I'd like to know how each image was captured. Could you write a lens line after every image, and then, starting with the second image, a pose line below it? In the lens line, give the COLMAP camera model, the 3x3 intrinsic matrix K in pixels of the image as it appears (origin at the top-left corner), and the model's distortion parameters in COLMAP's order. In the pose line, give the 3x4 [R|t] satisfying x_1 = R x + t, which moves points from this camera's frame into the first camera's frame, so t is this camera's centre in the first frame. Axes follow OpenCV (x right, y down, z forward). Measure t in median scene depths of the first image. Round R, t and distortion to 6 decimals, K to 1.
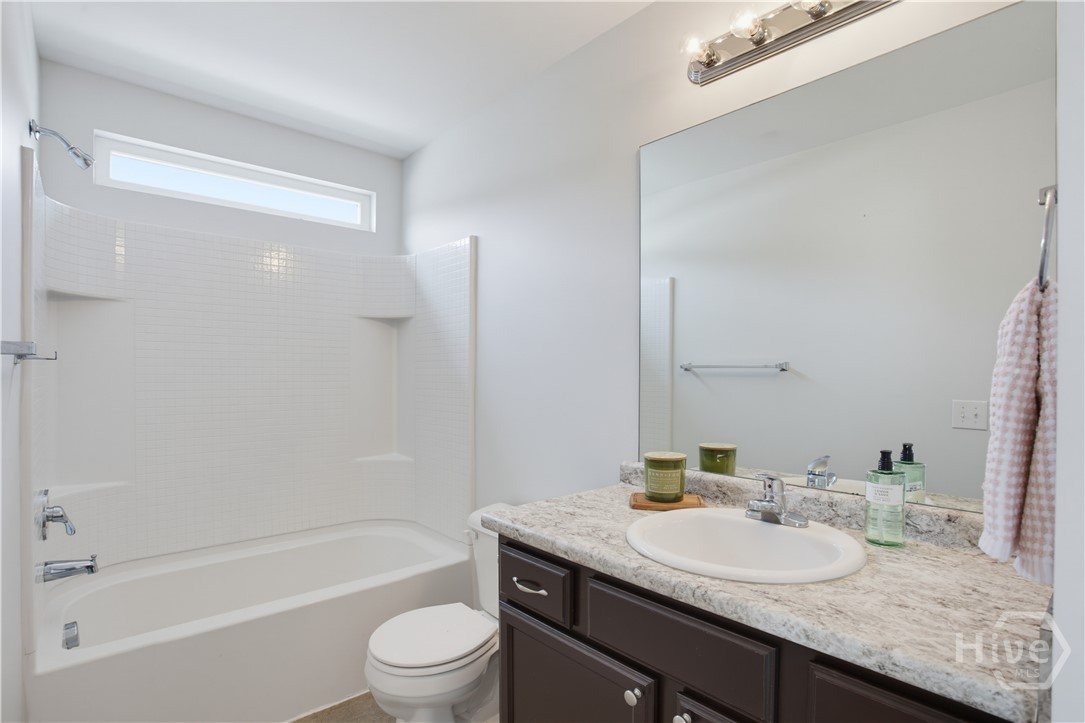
lens RADIAL K [[538.2, 0, 543.6], [0, 538.2, 371.3], [0, 0, 1]] dist [-0.028238, -0.000155]
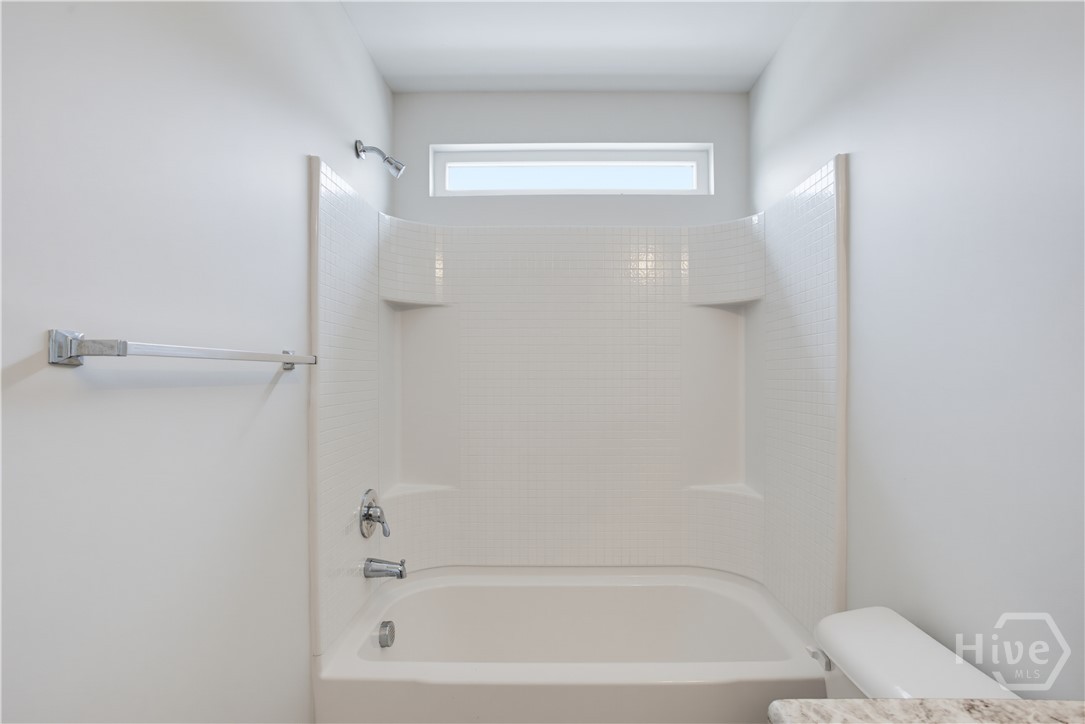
lens RADIAL K [[538.2, 0, 543.6], [0, 538.2, 371.8], [0, 0, 1]] dist [-0.028238, -0.000155]
pose [[0.746573, -0.008885, -0.665244, 0.019041], [0.008041, 0.999958, -0.004332, -0.001369], [0.665255, -0.002115, 0.746614, 0.316426]]
